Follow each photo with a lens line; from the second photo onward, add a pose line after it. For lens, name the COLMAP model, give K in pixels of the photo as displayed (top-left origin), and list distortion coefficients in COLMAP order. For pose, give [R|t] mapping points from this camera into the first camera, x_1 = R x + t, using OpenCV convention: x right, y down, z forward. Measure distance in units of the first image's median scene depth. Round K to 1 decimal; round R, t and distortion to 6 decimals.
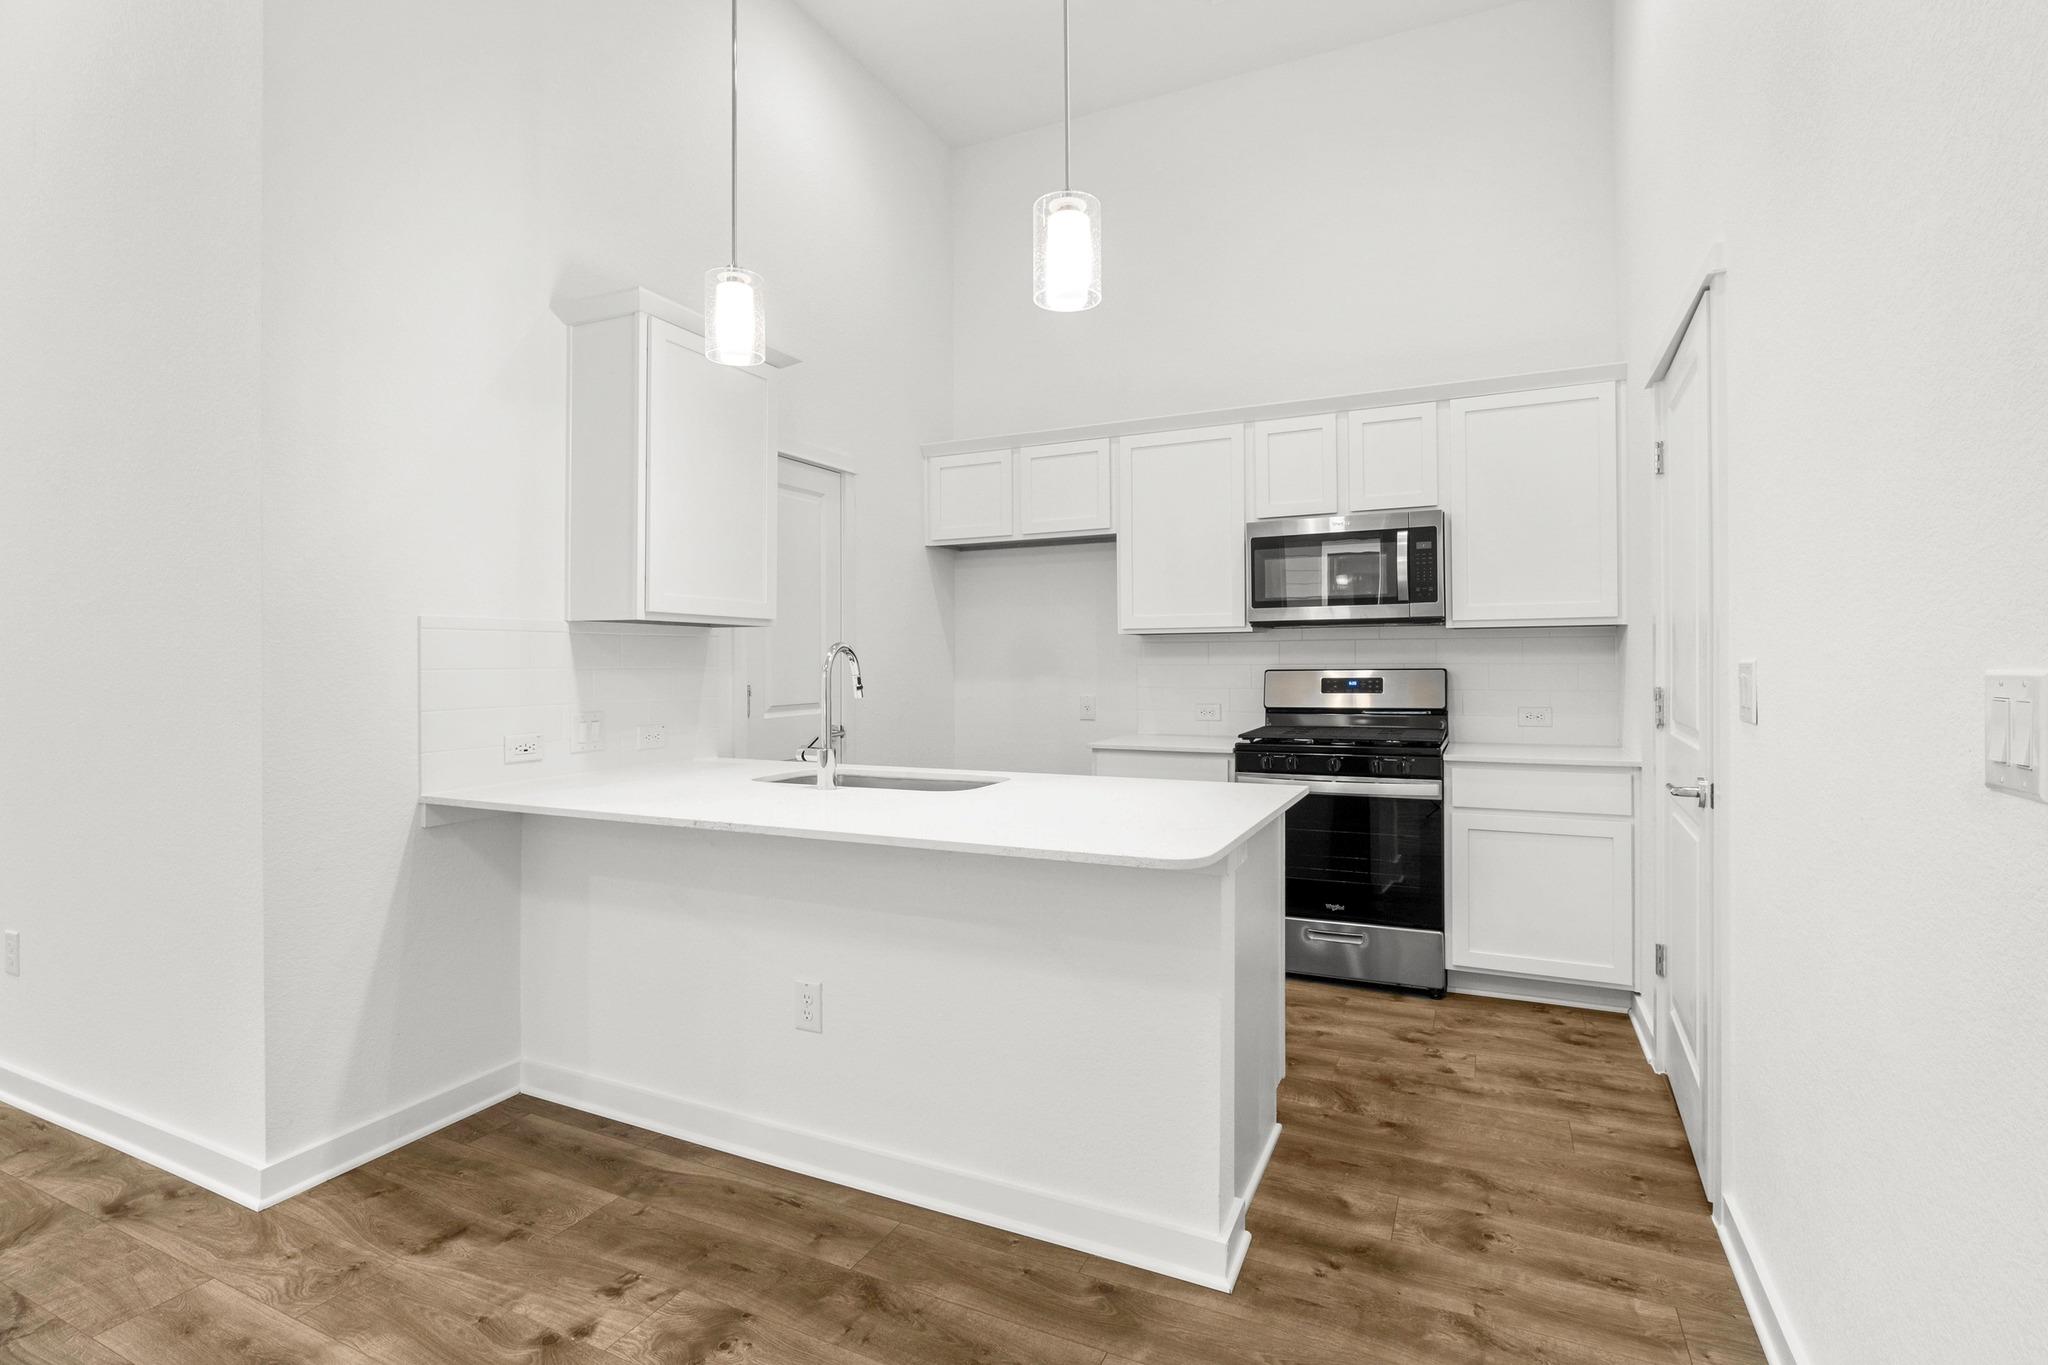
lens RADIAL K [[973.6, 0, 1024.0], [0, 973.6, 682.5], [0, 0, 1]] dist [0.002462, 0.000824]
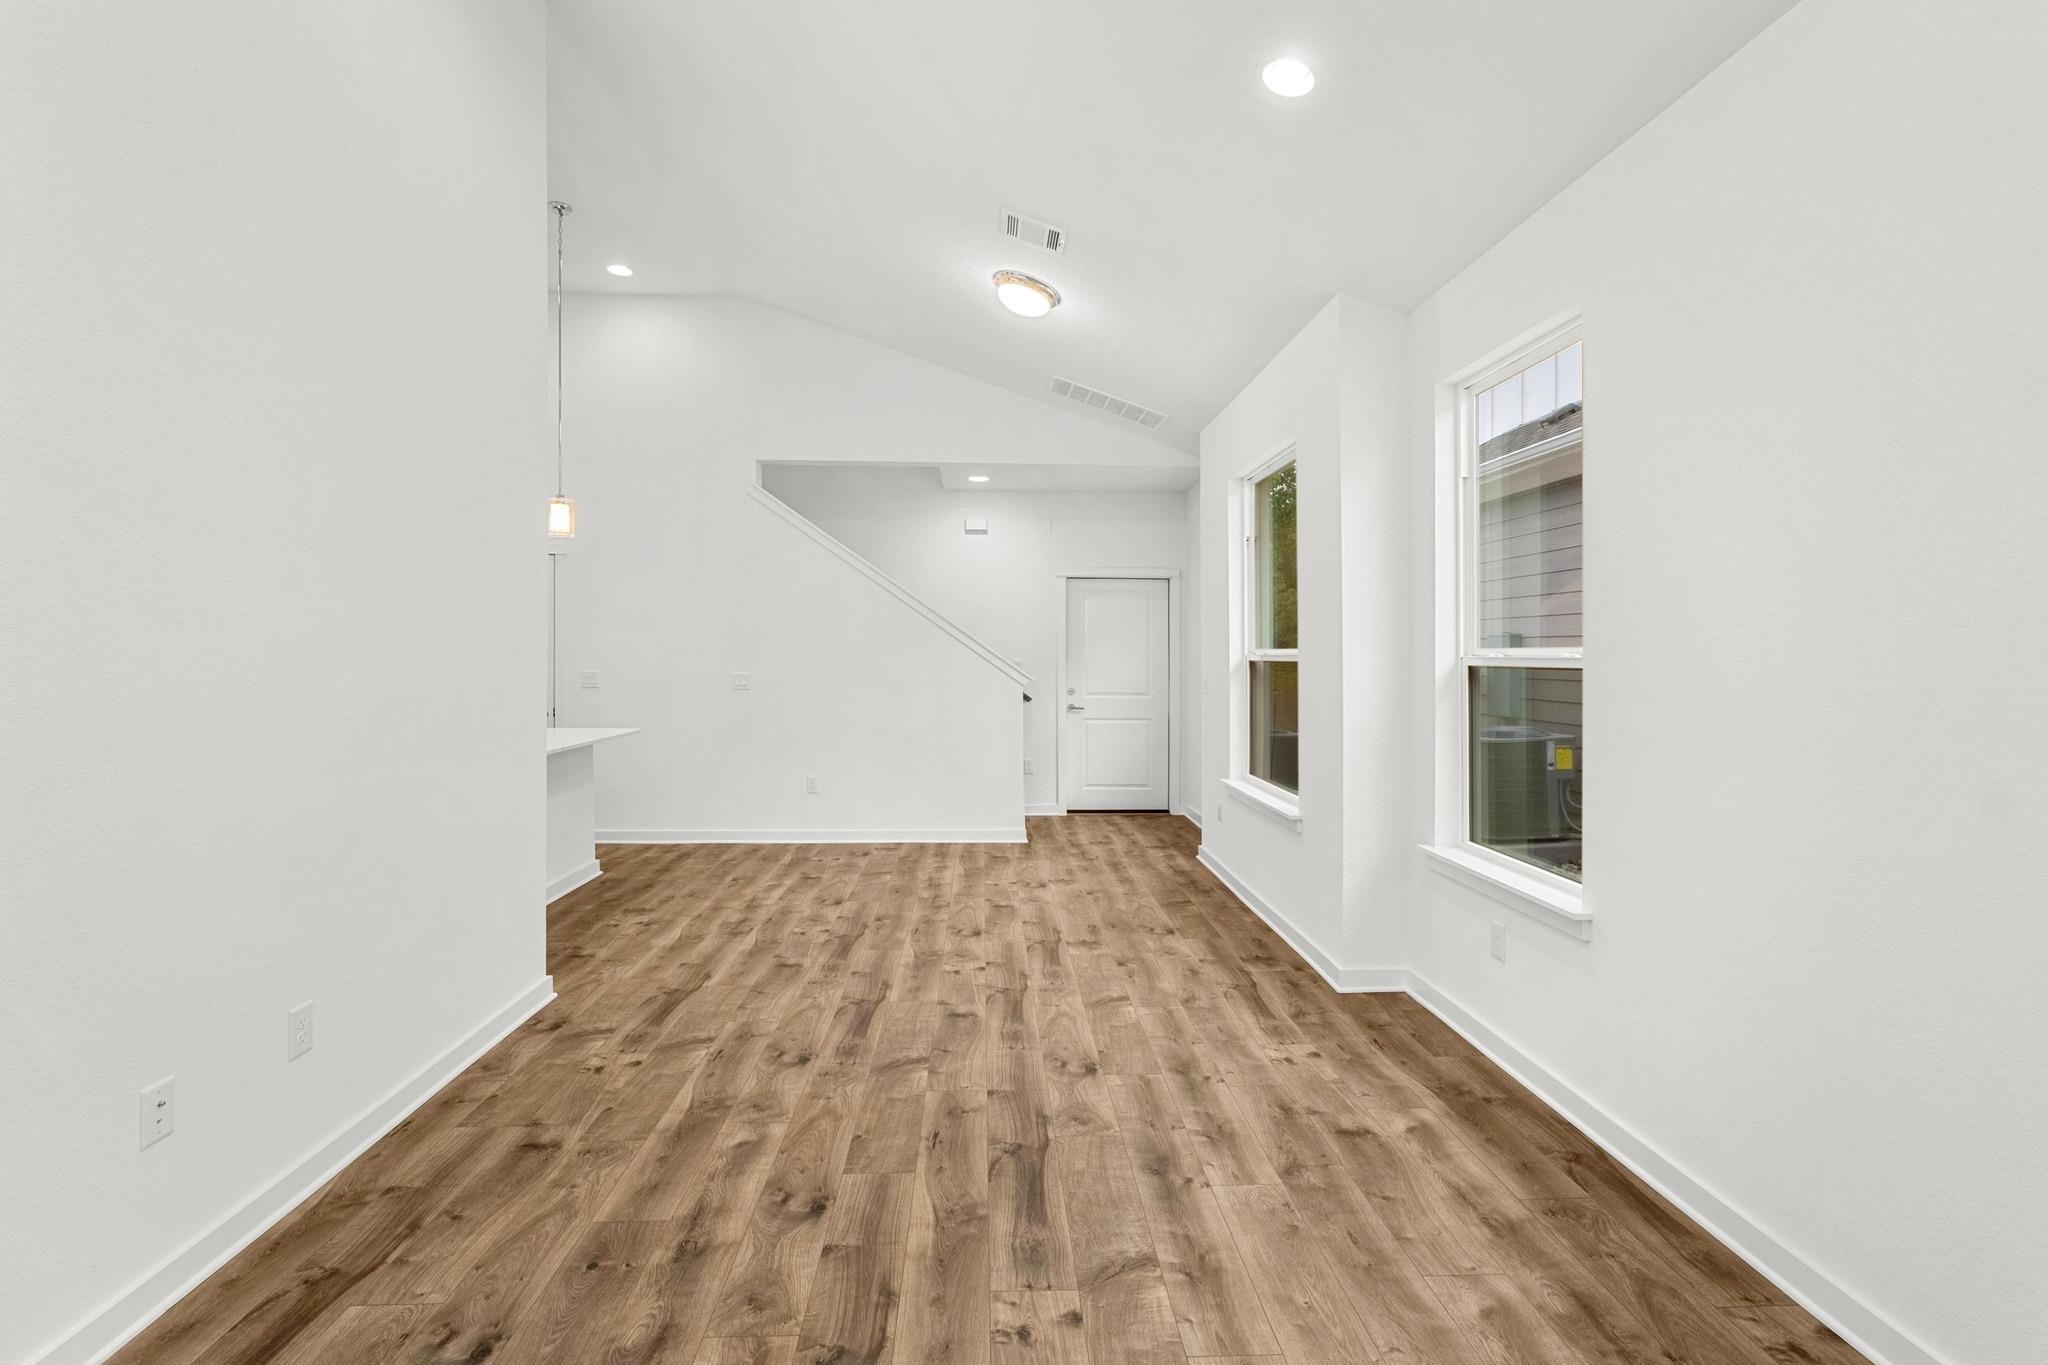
lens RADIAL K [[949.4, 0, 1024.4], [0, 949.4, 650.8], [0, 0, 1]] dist [0.000073, 0.000125]
pose [[-0.482291, 0.005179, 0.875996, -2.025881], [0.012721, 0.999918, 0.001092, -0.048072], [-0.875919, 0.011670, -0.482317, 0.819150]]
